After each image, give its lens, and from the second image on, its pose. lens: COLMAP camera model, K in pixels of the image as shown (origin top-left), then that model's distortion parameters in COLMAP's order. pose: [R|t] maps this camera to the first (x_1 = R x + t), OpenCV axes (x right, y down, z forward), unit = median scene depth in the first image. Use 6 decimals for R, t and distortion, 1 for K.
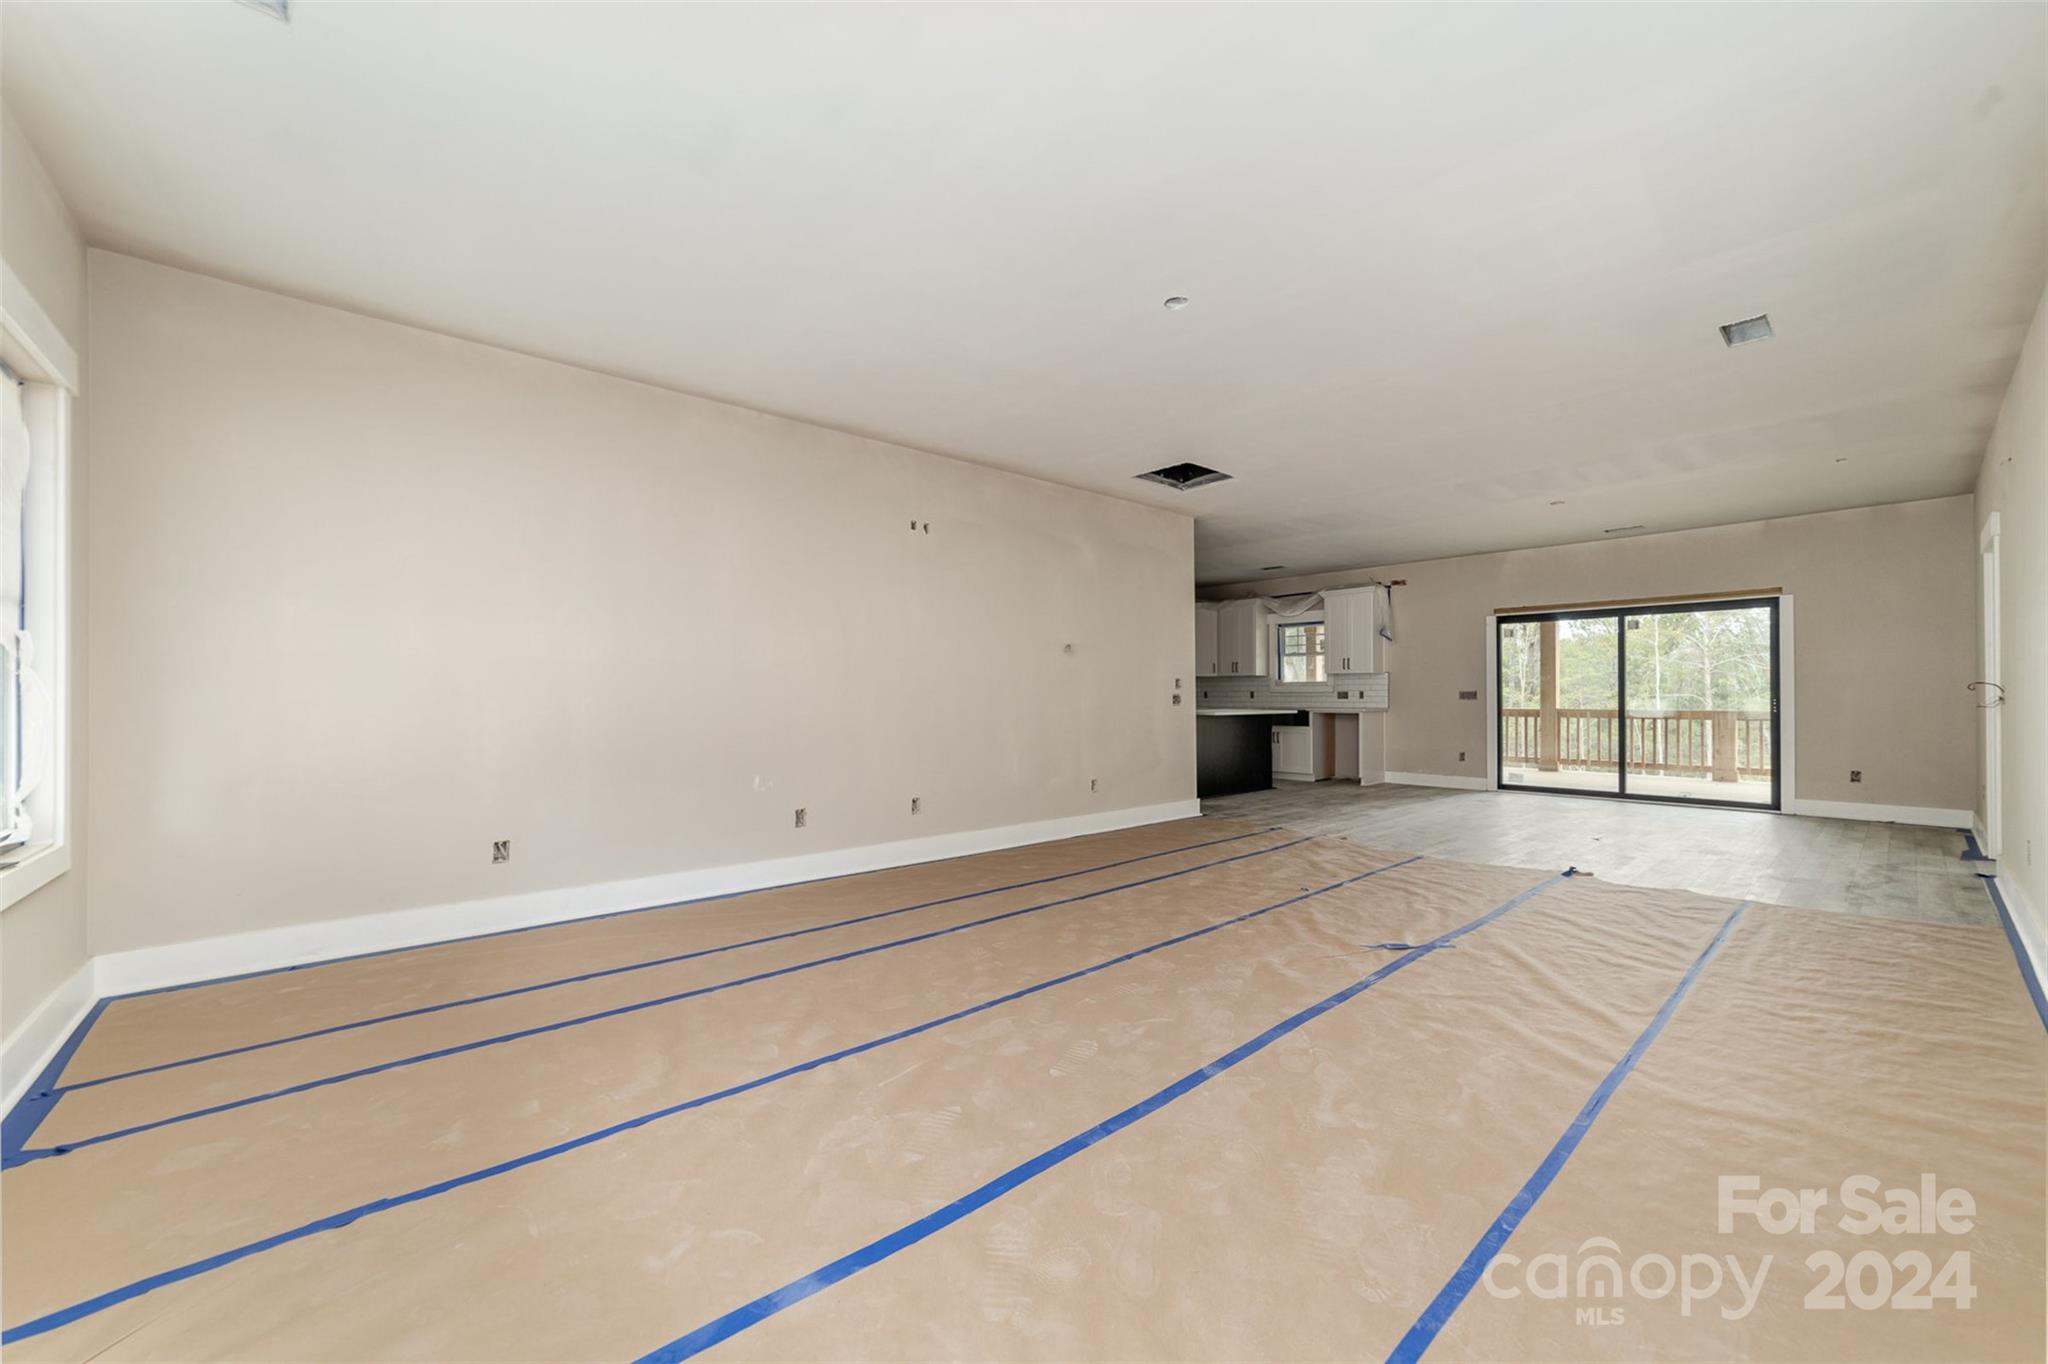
lens RADIAL K [[779.7, 0, 1018.8], [0, 779.7, 694.3], [0, 0, 1]] dist [0.013708, 0.000107]
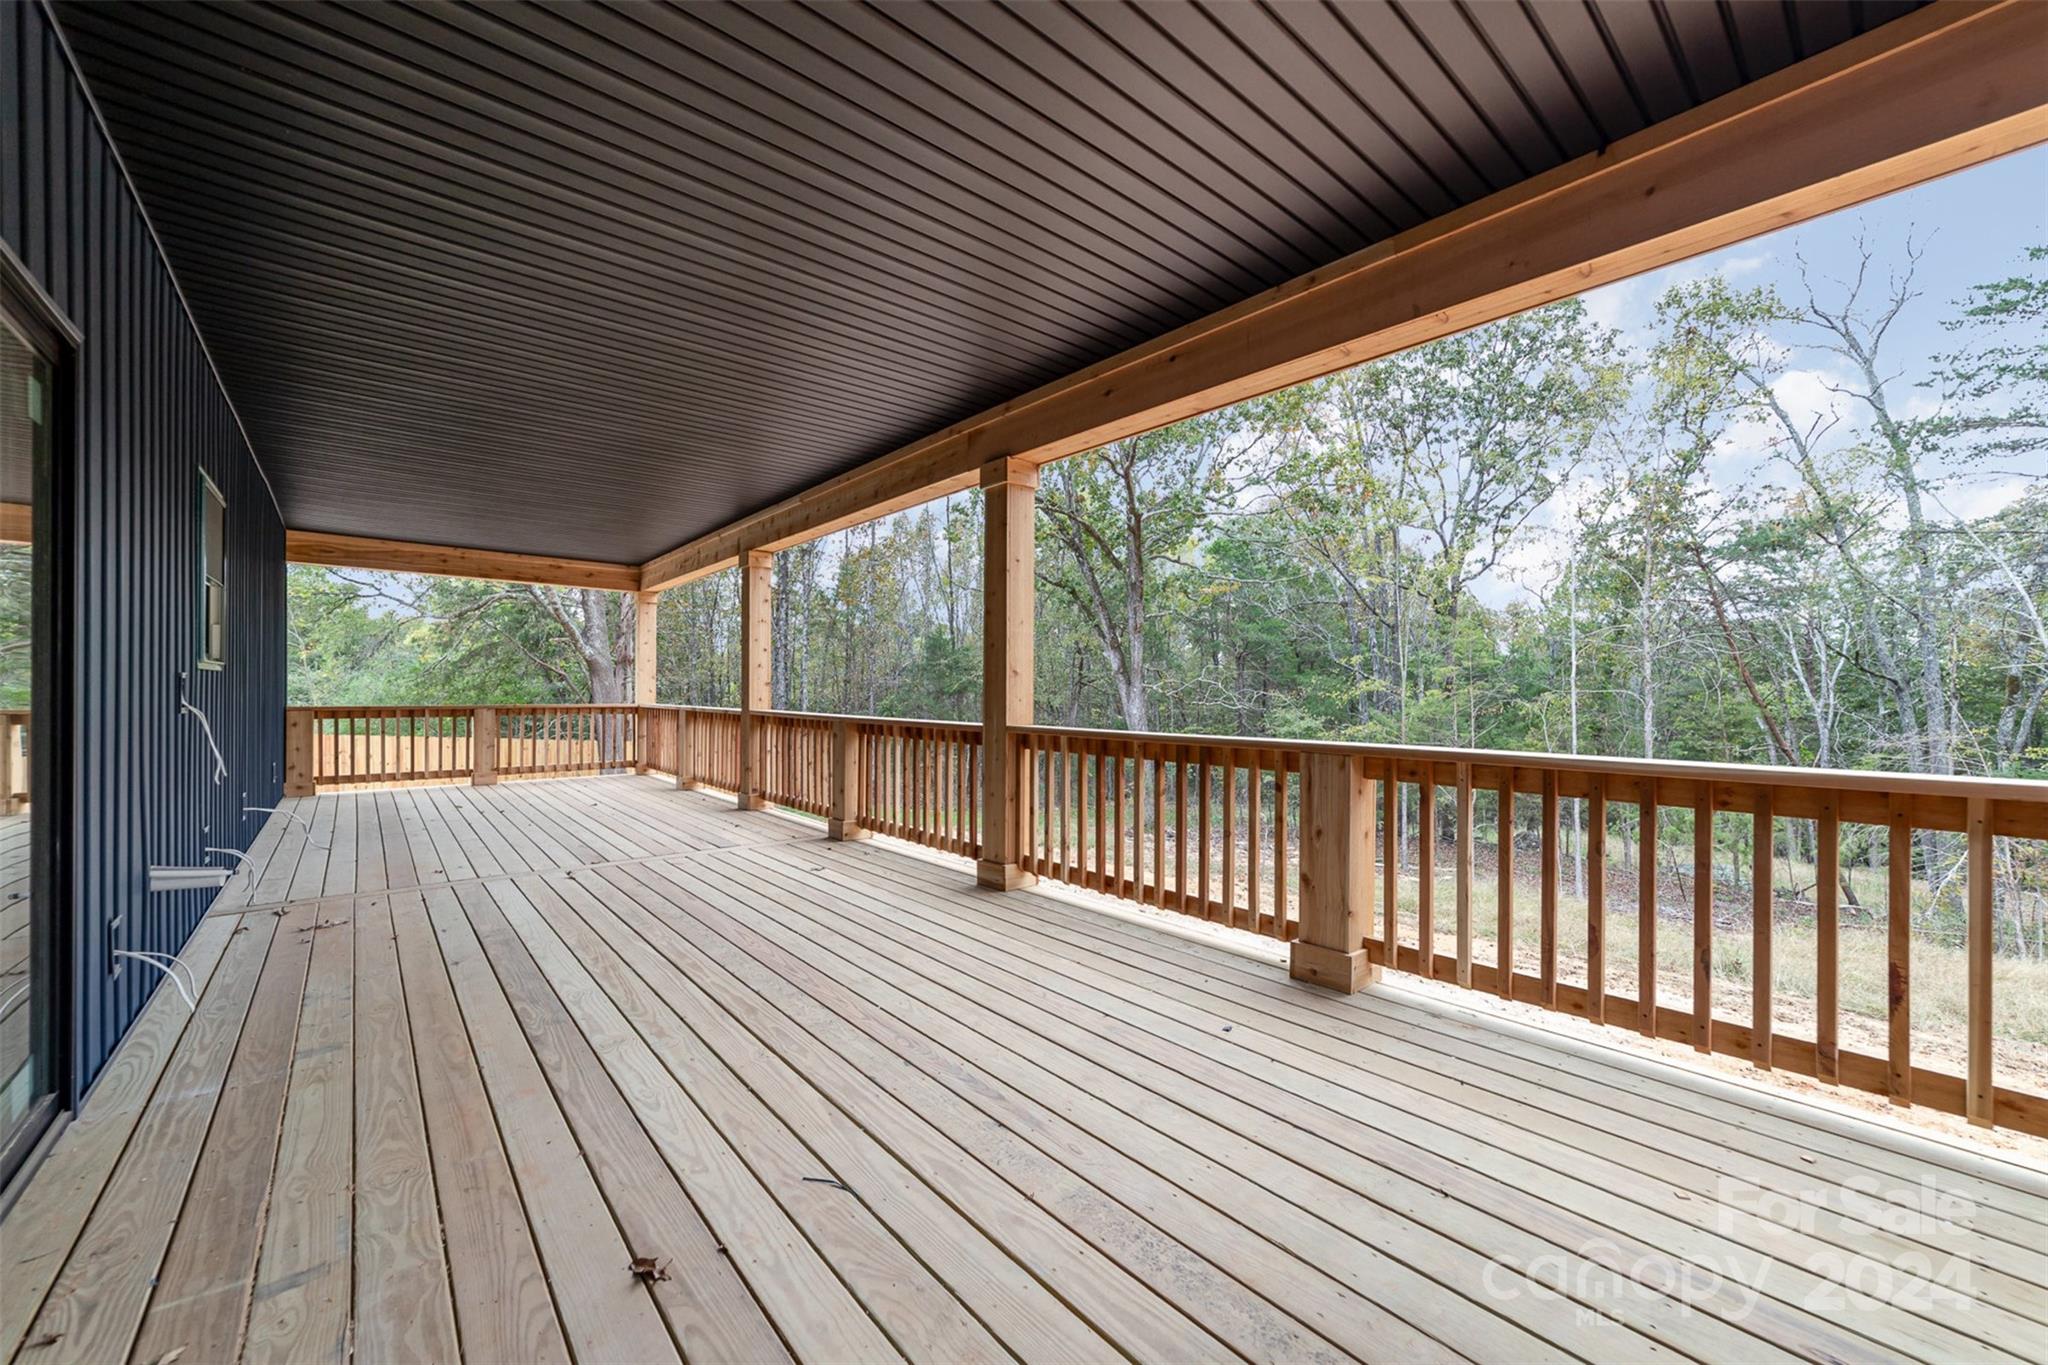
lens RADIAL K [[779.7, 0, 1023.5], [0, 779.7, 688.2], [0, 0, 1]] dist [0.013708, 0.000107]
pose [[0.999714, 0.012247, -0.020541, 0.466603], [-0.012099, 0.999900, 0.007311, -0.002234], [0.020628, -0.007060, 0.999762, 0.414322]]
